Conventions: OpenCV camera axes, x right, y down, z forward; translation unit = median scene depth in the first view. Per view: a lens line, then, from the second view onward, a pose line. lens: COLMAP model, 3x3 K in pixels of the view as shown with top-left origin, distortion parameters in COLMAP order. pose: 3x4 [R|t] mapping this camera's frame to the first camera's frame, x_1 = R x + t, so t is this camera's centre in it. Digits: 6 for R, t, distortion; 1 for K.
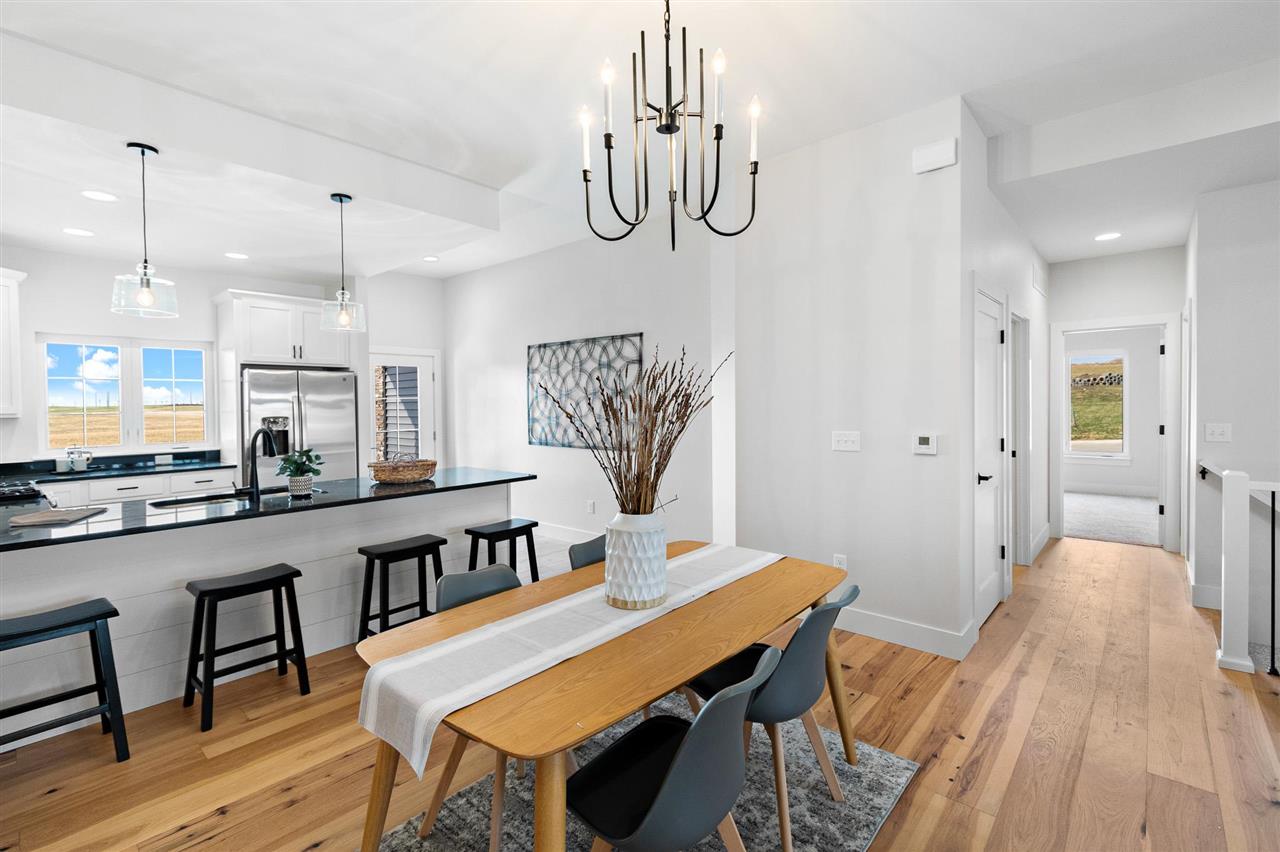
lens RADIAL K [[567.4, 0, 641.1], [0, 567.4, 403.3], [0, 0, 1]] dist [0.000291, -0.000033]
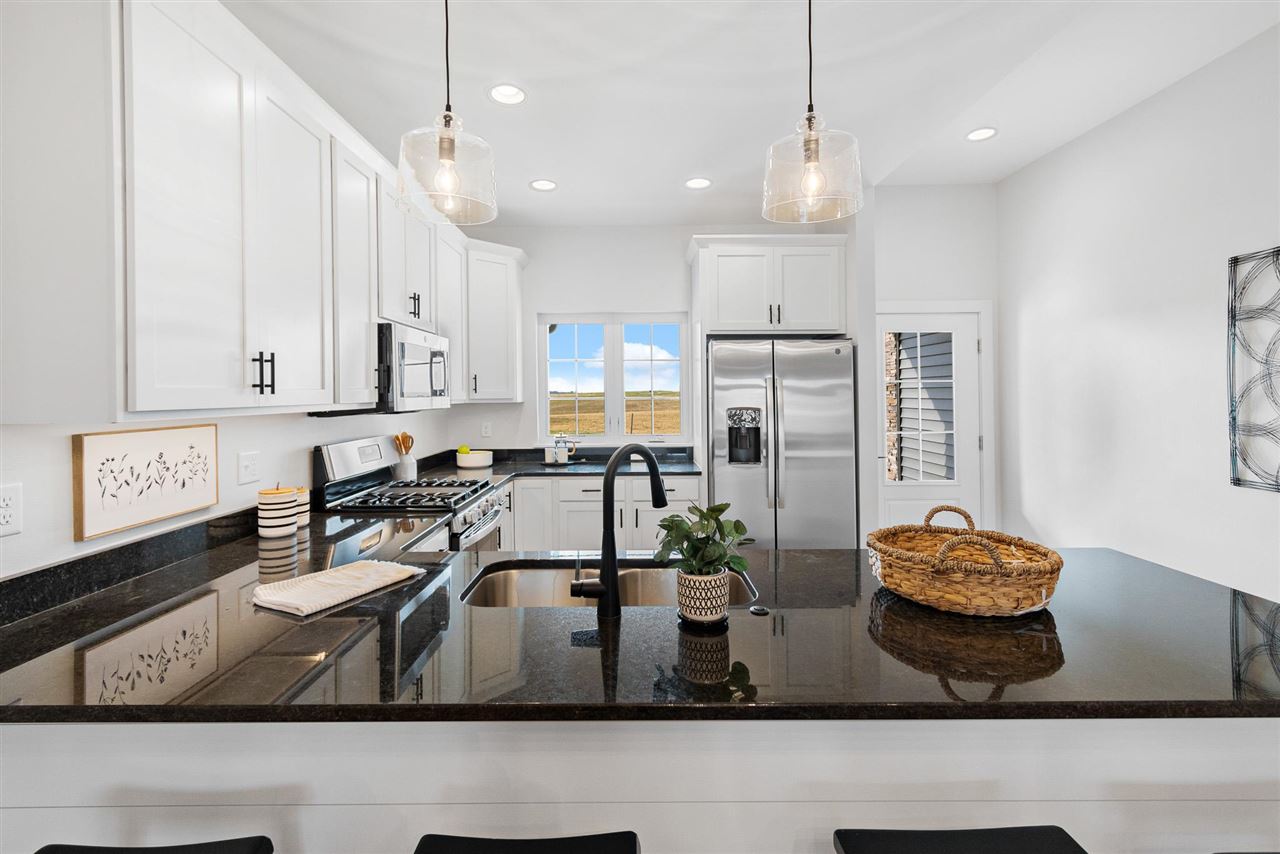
lens RADIAL K [[578.6, 0, 639.9], [0, 578.6, 387.5], [0, 0, 1]] dist [0.000342, -0.000030]
pose [[0.668398, 0.001945, -0.743801, -0.188236], [-0.004534, 0.999989, -0.001459, 0.000577], [0.743790, 0.004348, 0.668399, 0.400146]]
